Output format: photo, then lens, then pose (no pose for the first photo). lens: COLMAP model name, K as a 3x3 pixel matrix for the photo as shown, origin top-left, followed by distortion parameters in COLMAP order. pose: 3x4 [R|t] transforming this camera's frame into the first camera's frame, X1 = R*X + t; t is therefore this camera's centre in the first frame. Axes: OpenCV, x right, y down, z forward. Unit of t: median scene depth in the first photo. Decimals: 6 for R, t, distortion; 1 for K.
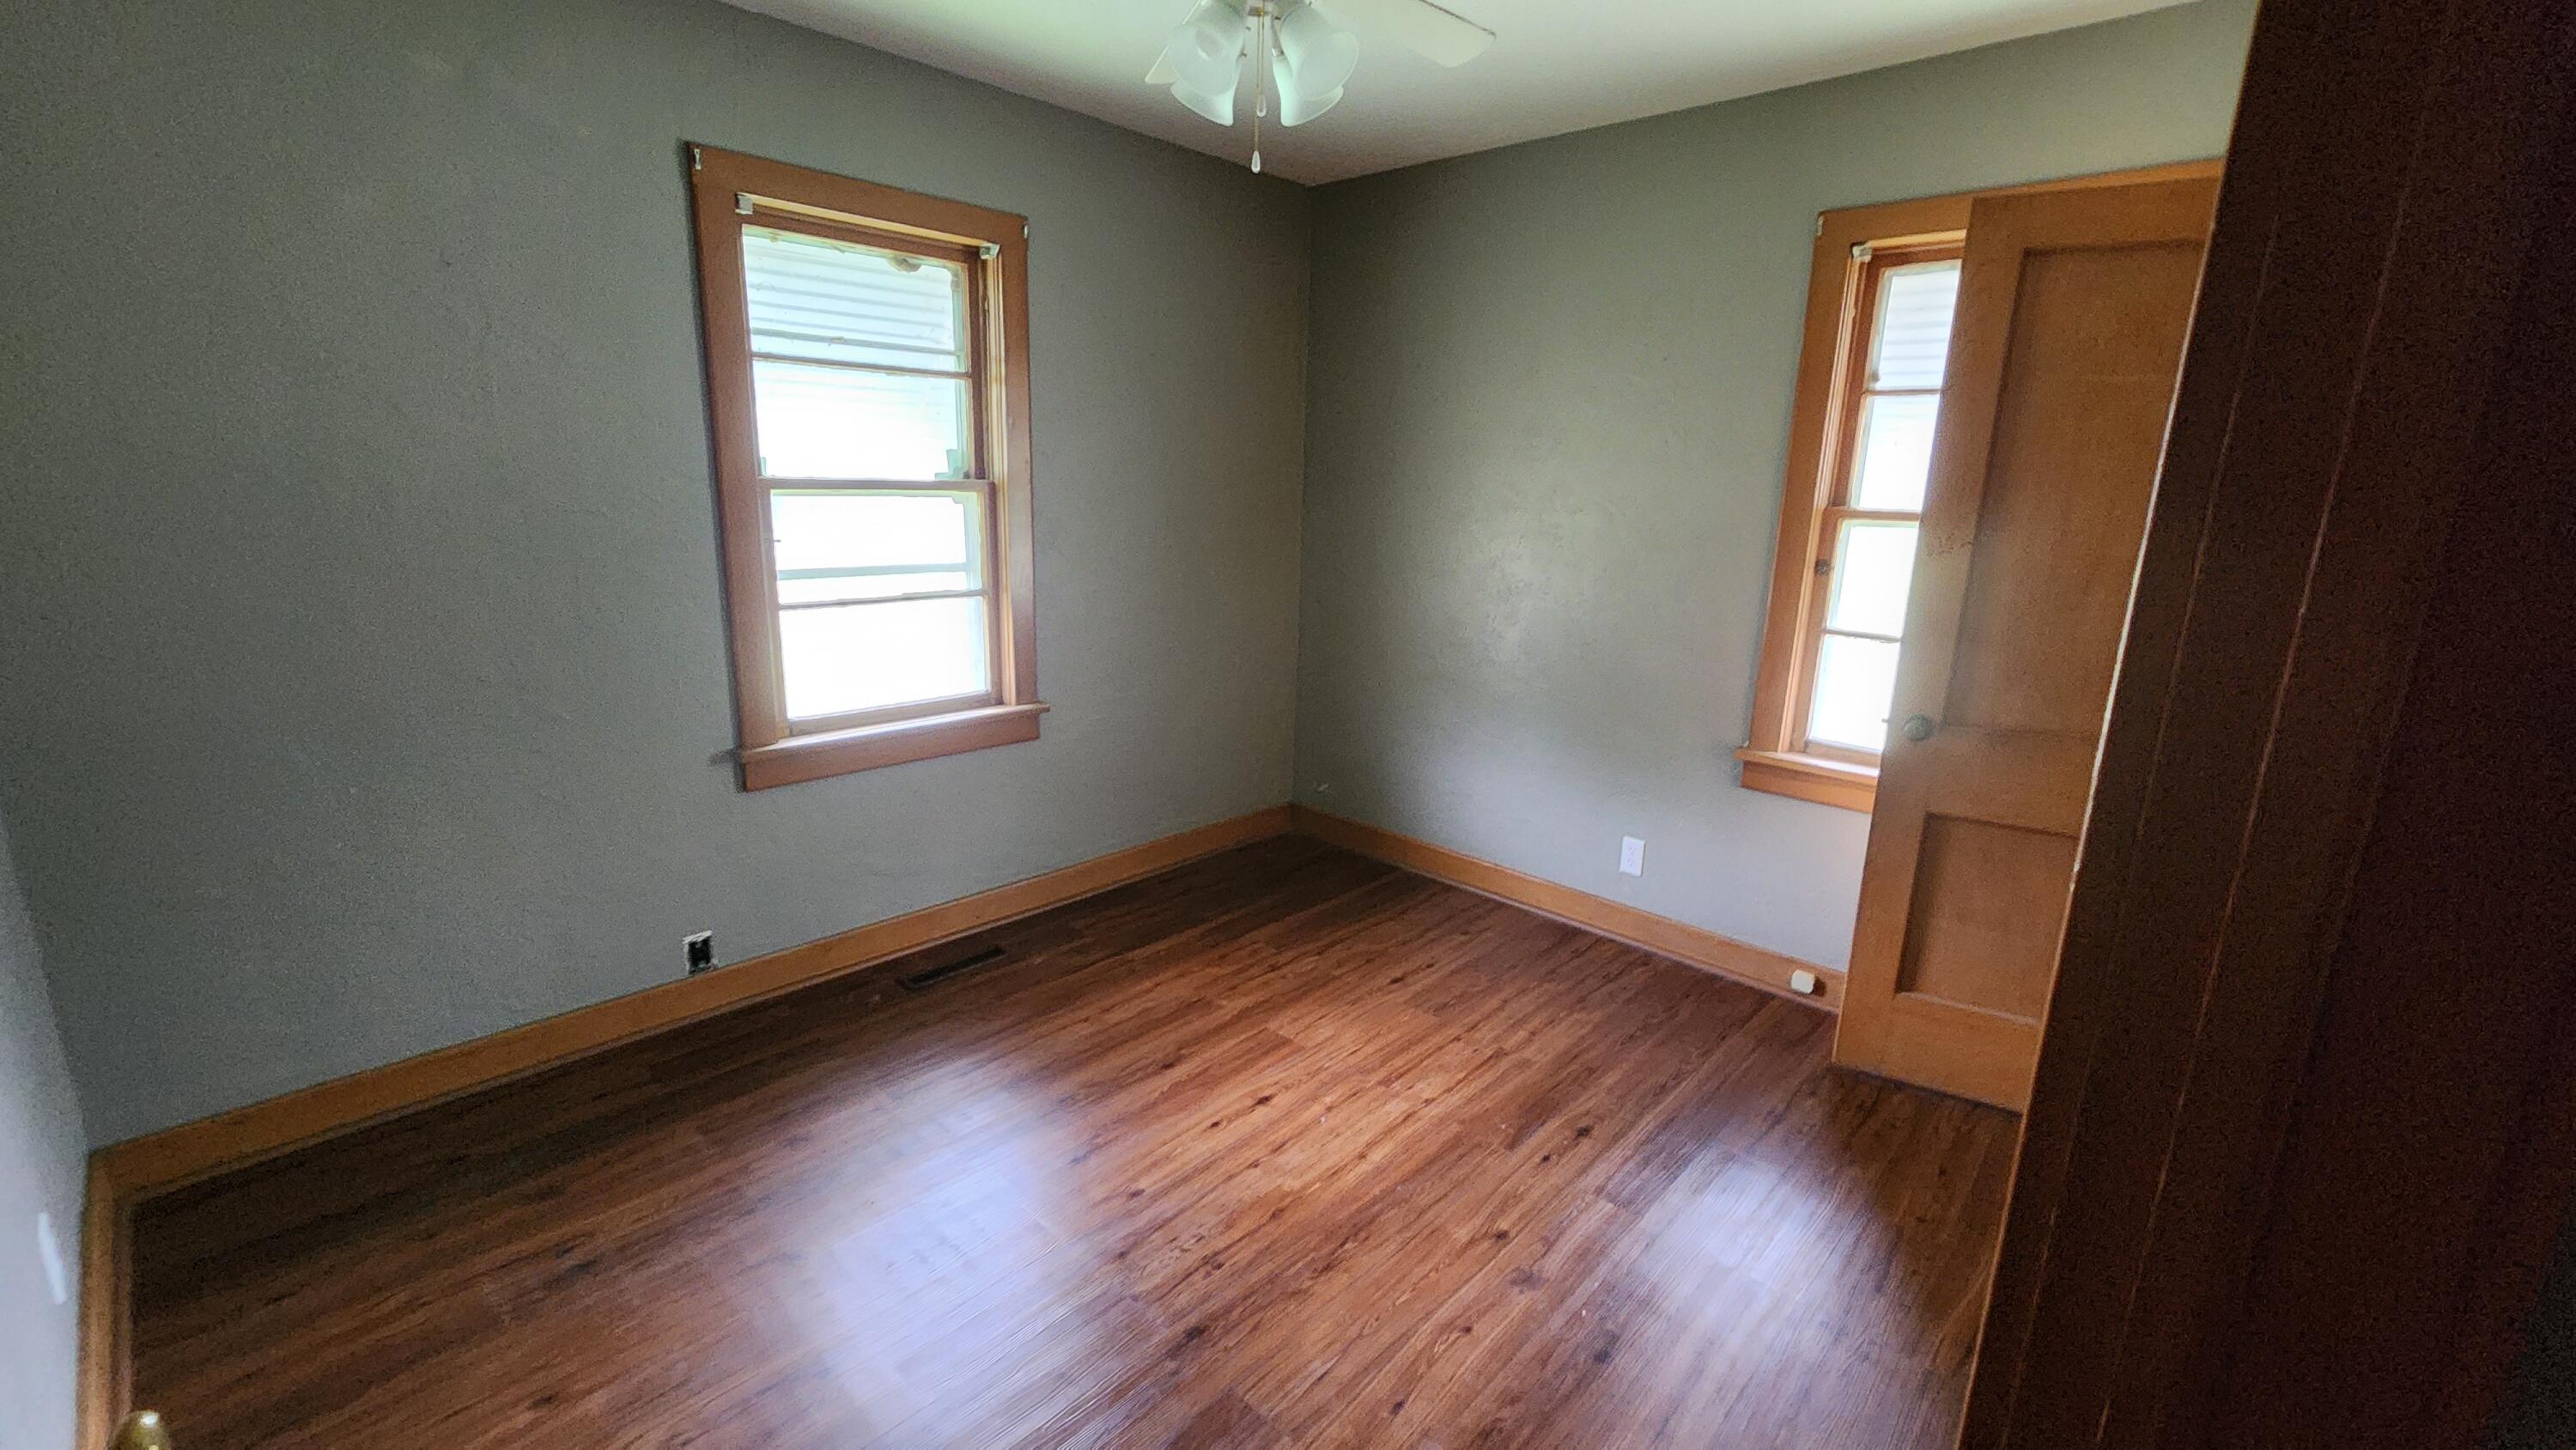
lens RADIAL K [[1067.6, 0, 1288.0], [0, 1067.6, 725.0], [0, 0, 1]] dist [-0.001171, -0.000046]
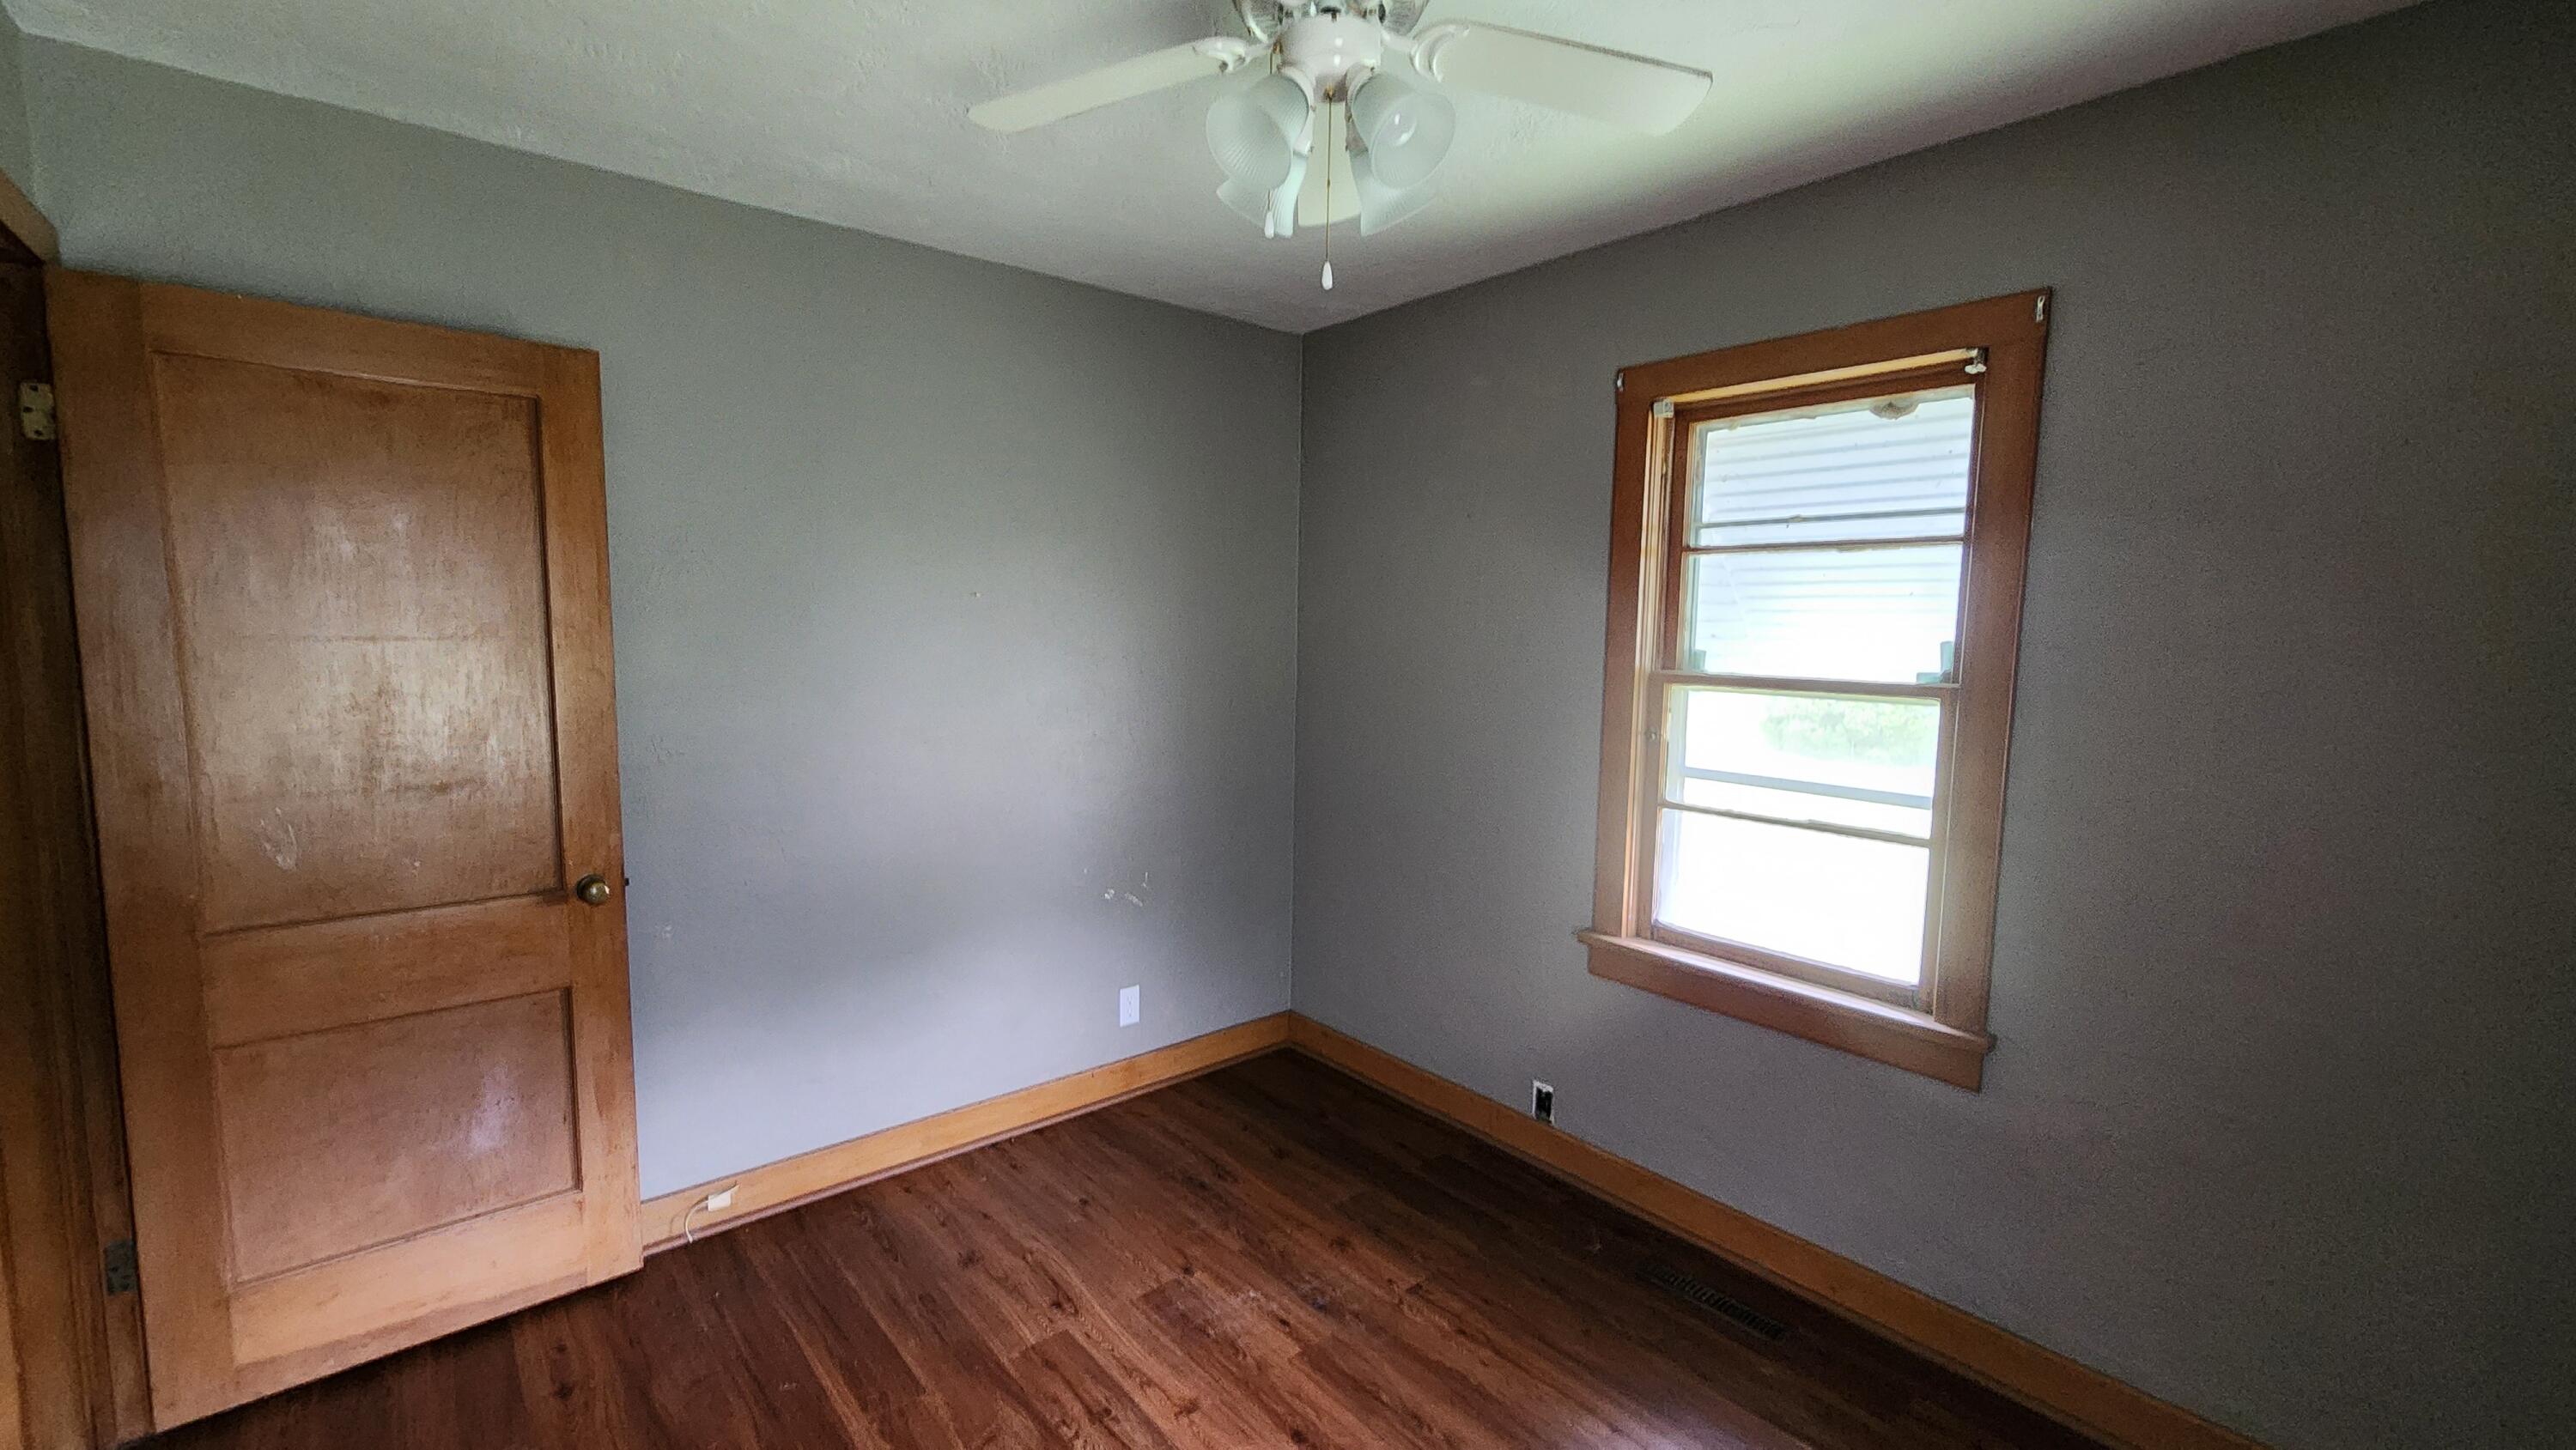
lens RADIAL K [[1088.3, 0, 1288.0], [0, 1088.3, 725.0], [0, 0, 1]] dist [-0.001055, -0.000088]
pose [[-0.122066, 0.066167, -0.990314, 0.520467], [-0.250642, 0.963381, 0.095262, -0.185578], [0.960353, 0.259842, -0.101011, 0.755636]]
